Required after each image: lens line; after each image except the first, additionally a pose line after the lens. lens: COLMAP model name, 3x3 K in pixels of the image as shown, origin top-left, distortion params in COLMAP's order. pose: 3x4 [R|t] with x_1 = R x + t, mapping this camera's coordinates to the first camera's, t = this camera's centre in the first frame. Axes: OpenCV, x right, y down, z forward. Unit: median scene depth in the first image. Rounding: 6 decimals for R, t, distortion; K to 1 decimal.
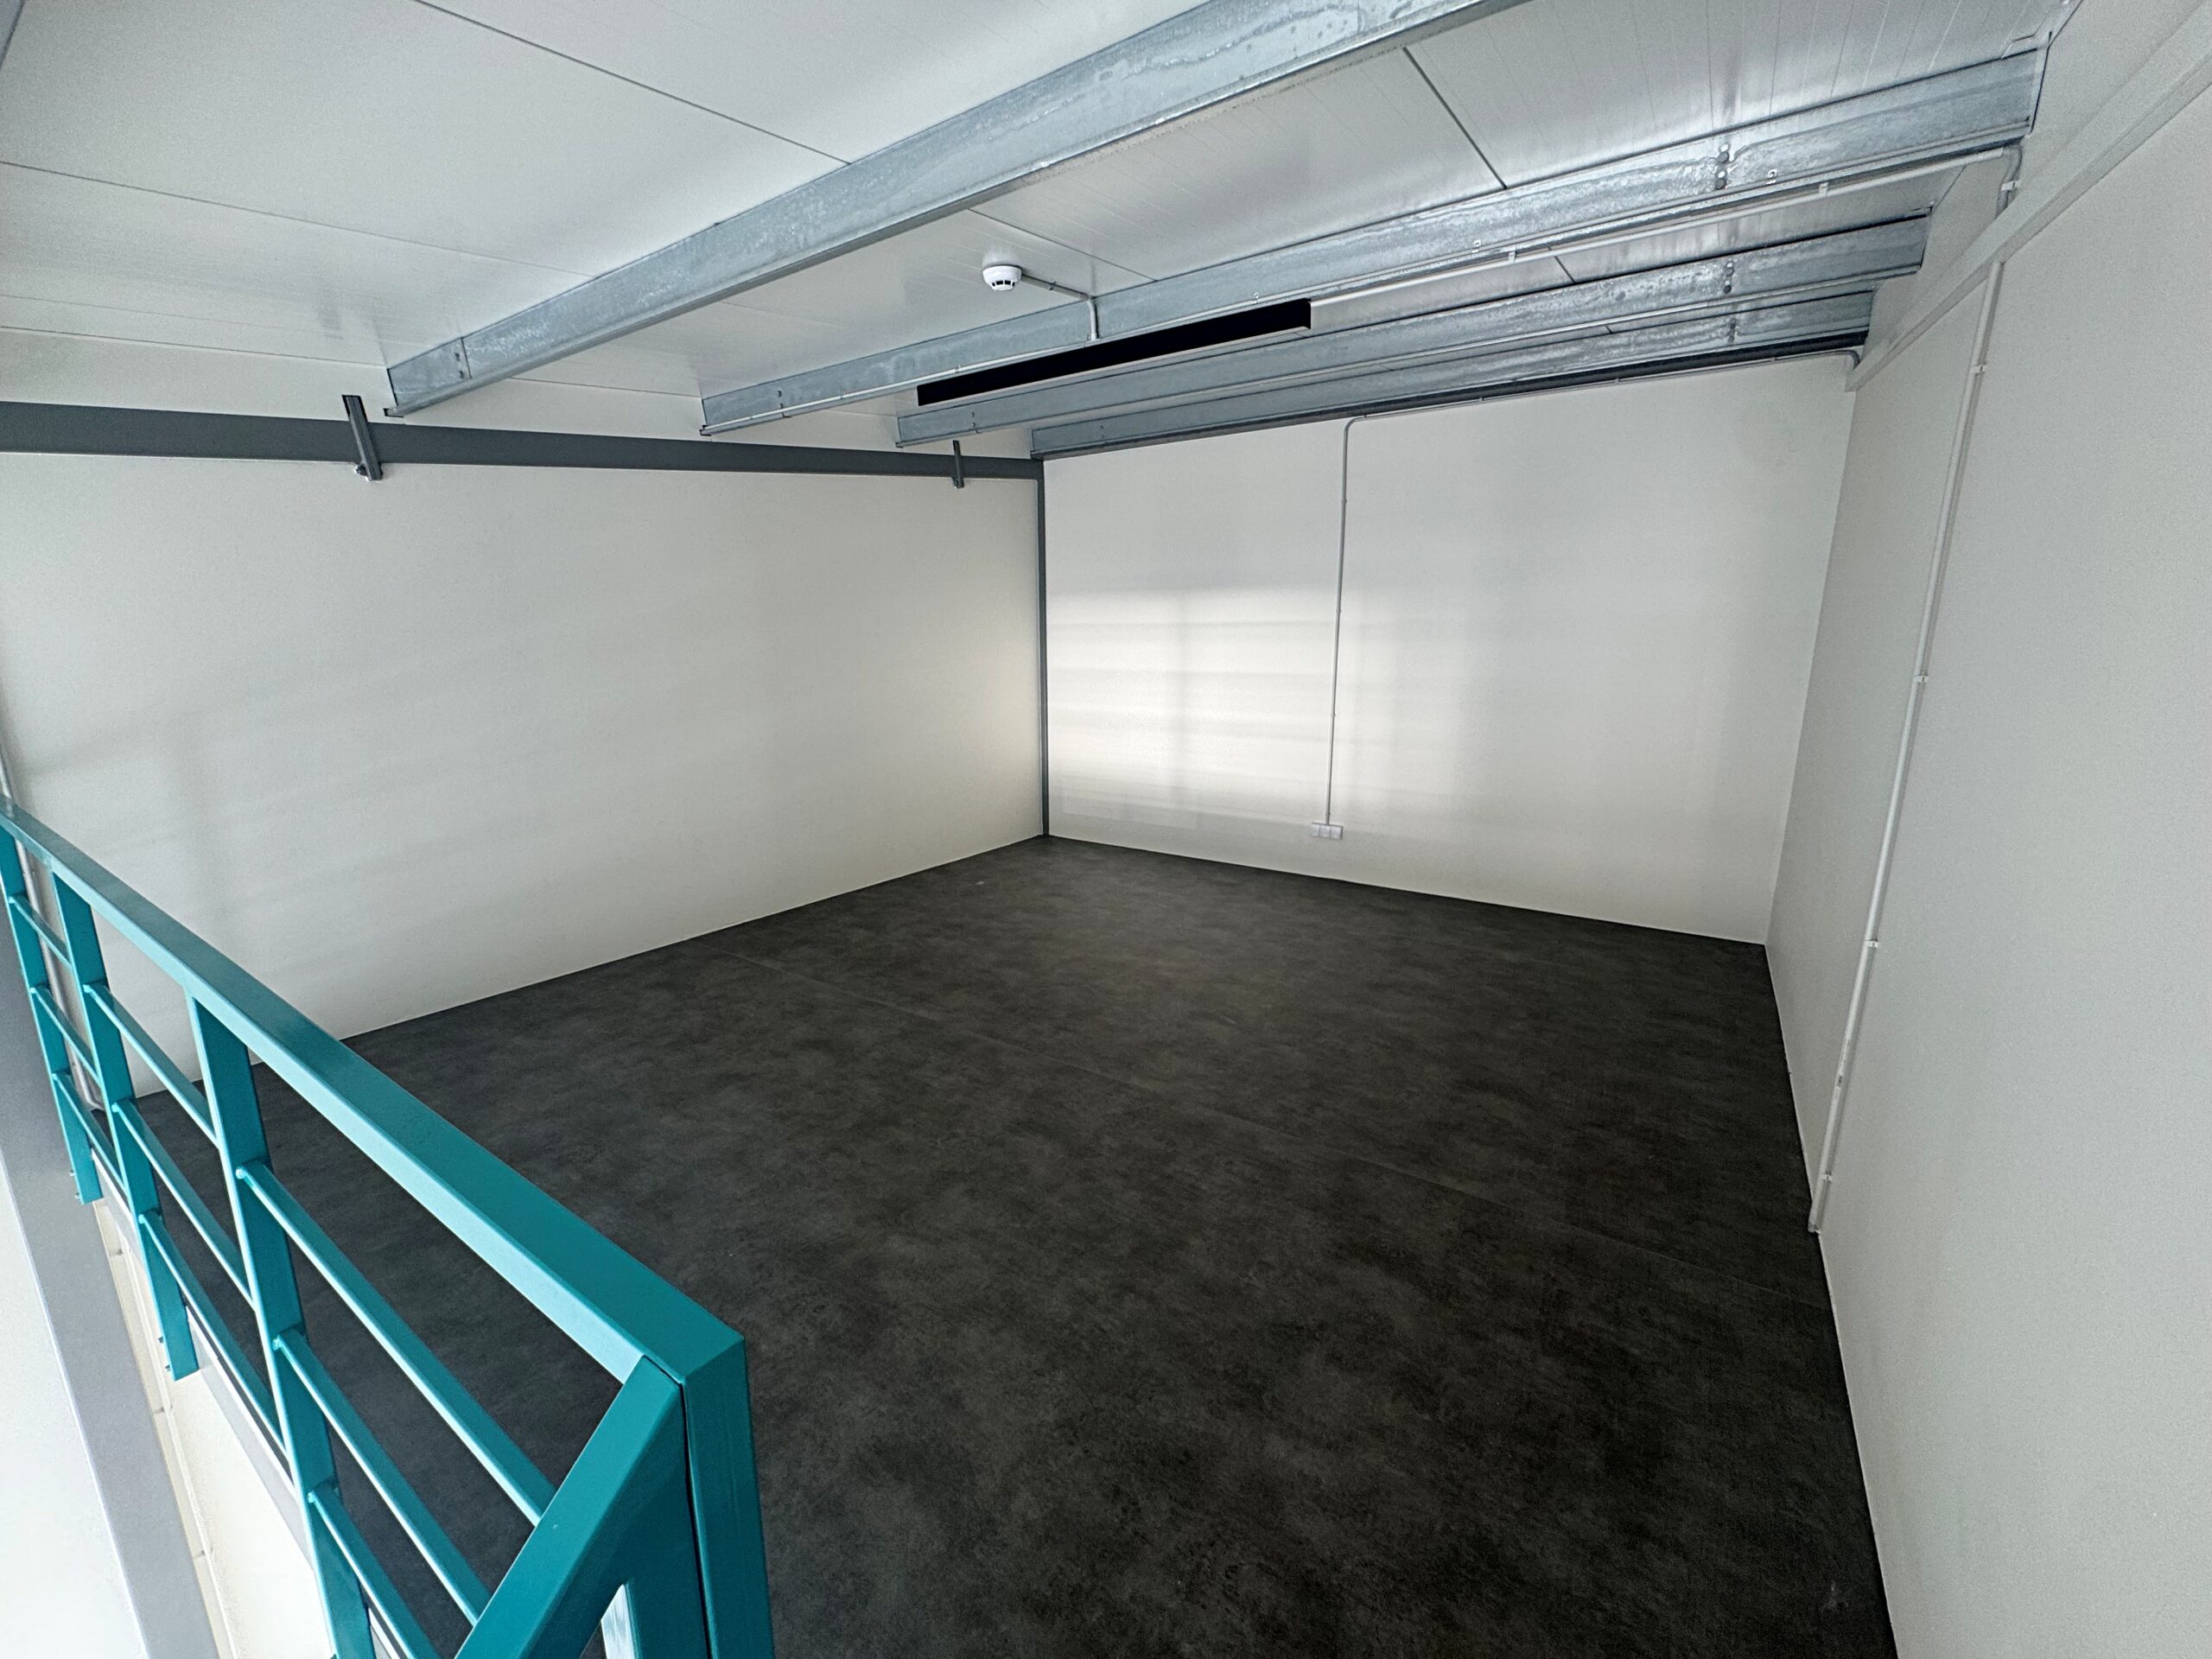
lens RADIAL K [[887.1, 0, 1106.0], [0, 887.1, 829.5], [0, 0, 1]] dist [-0.000241, 0.000063]
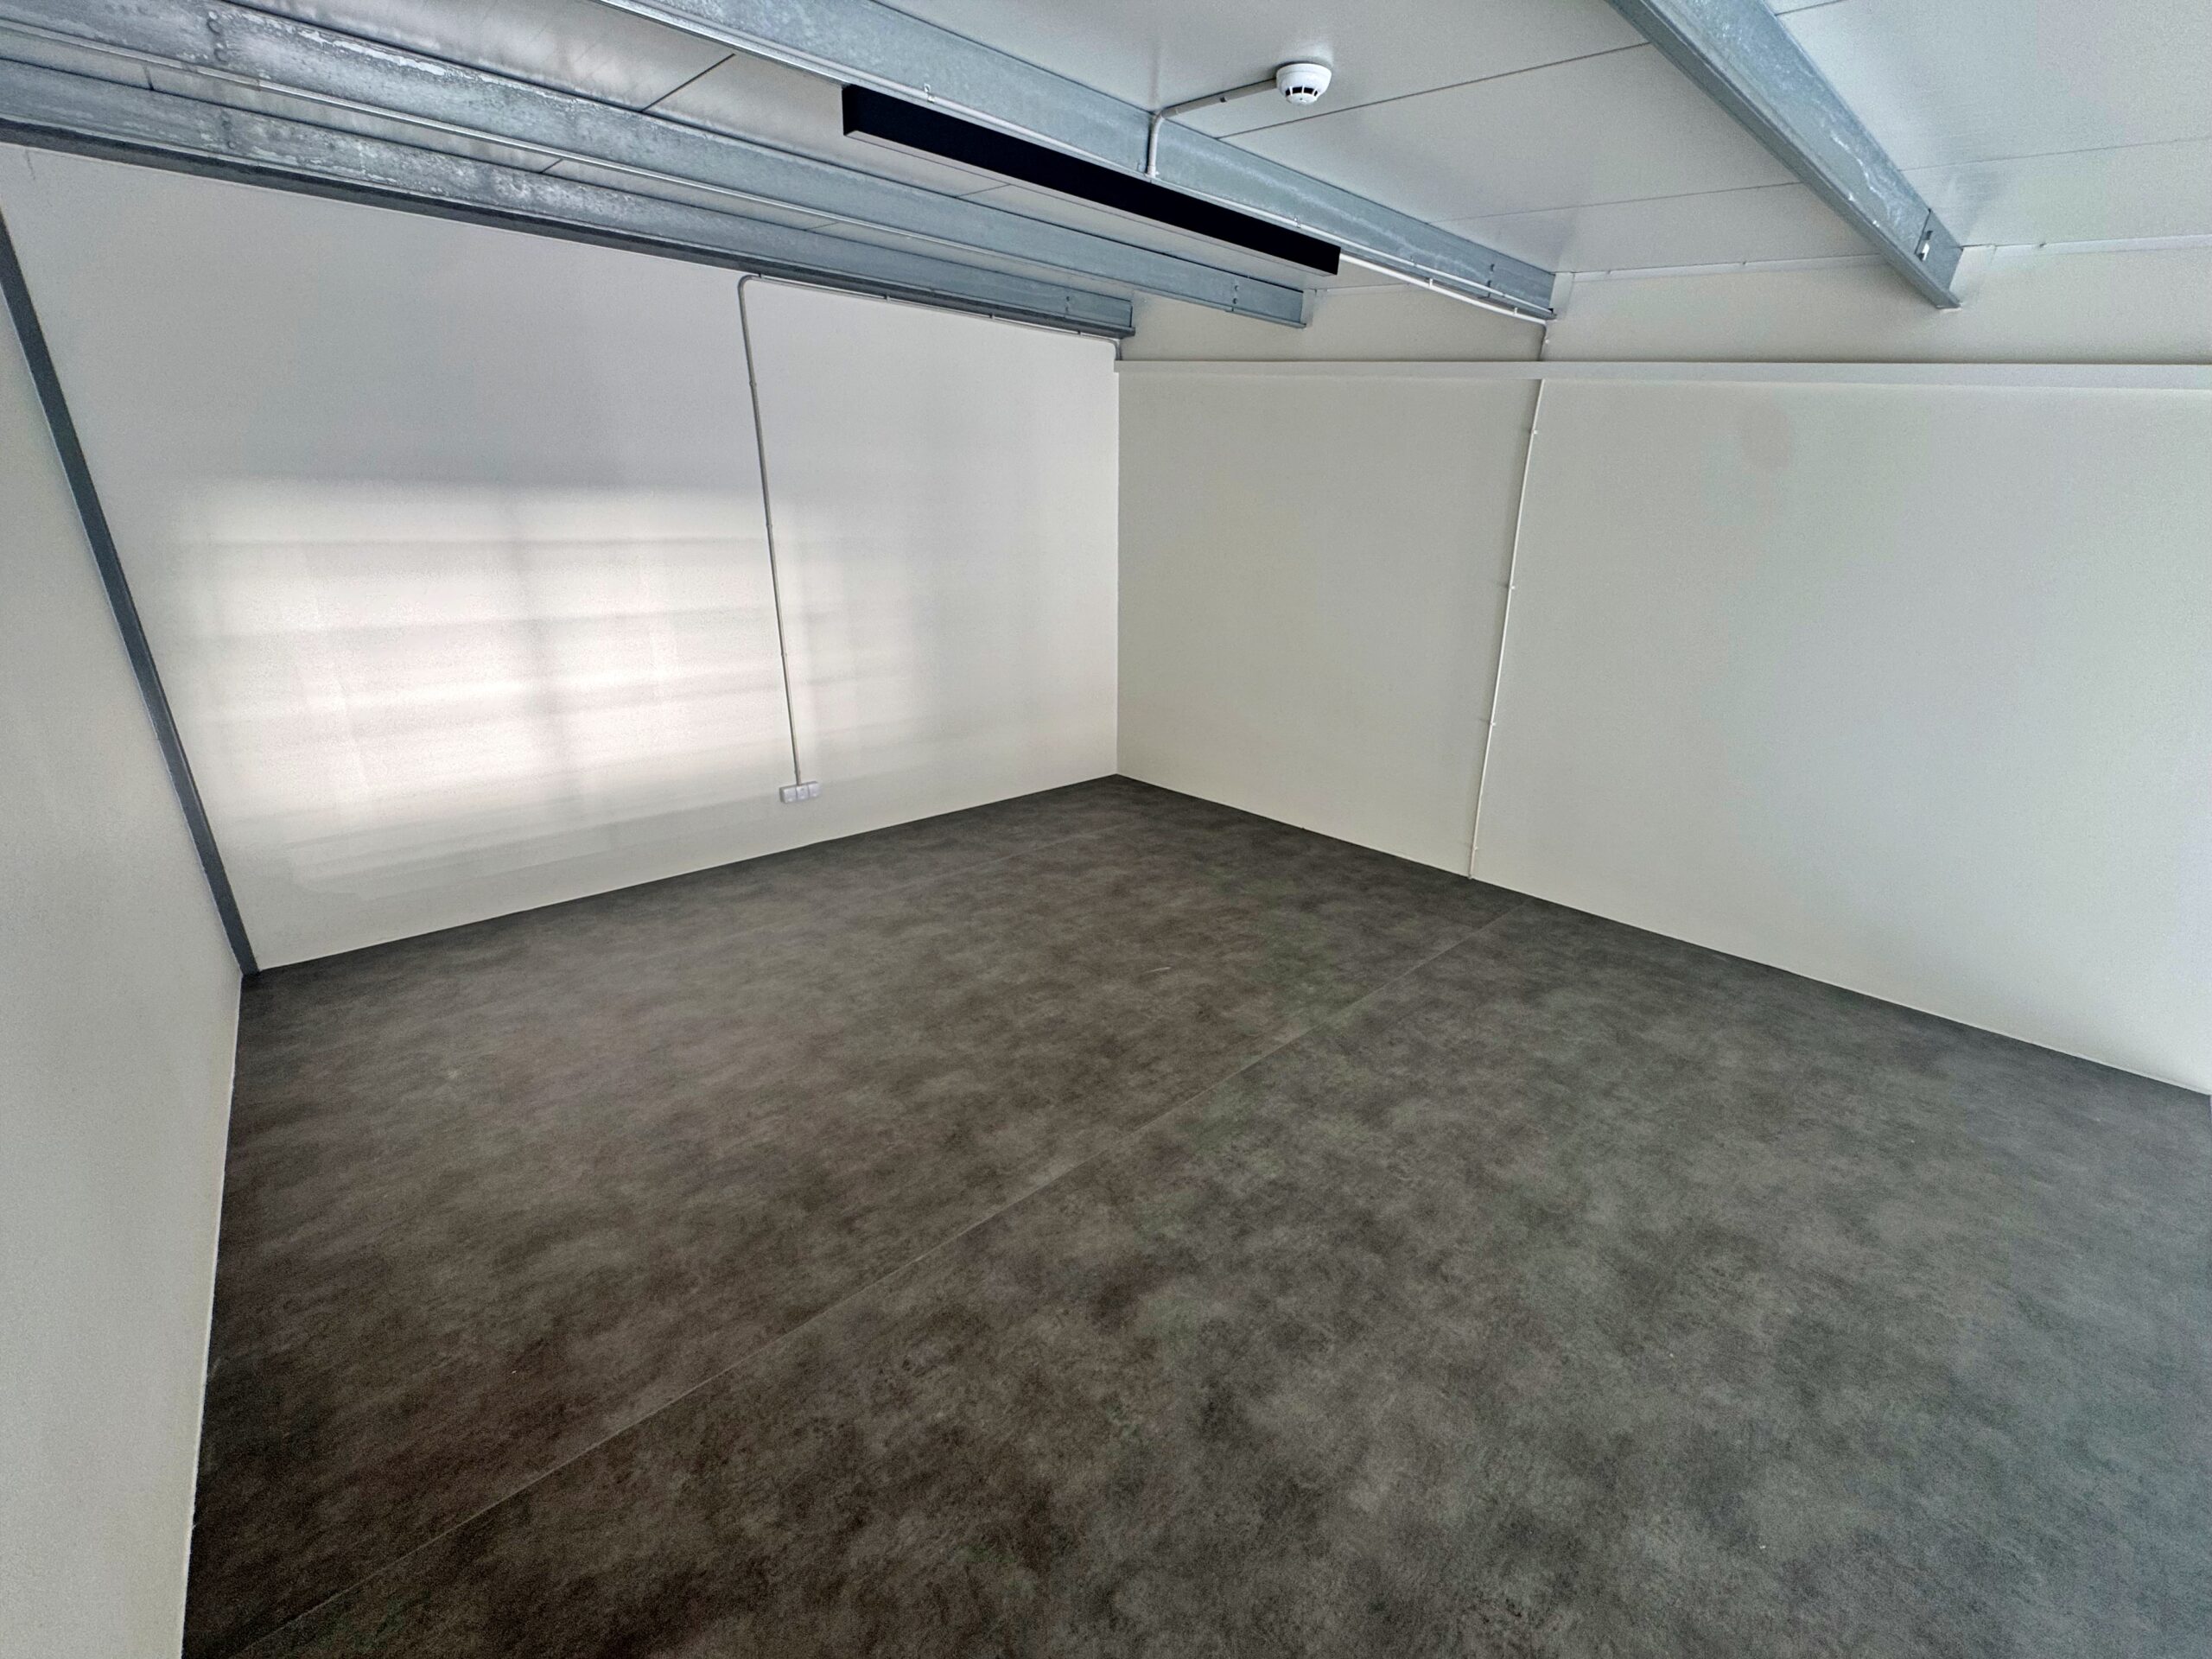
lens RADIAL K [[887.1, 0, 1106.0], [0, 887.1, 829.5], [0, 0, 1]] dist [-0.000241, 0.000063]
pose [[0.249507, -0.312246, 0.916651, -0.714683], [0.200777, 0.942700, 0.266470, -0.202075], [-0.947330, 0.117556, 0.297902, 0.726126]]
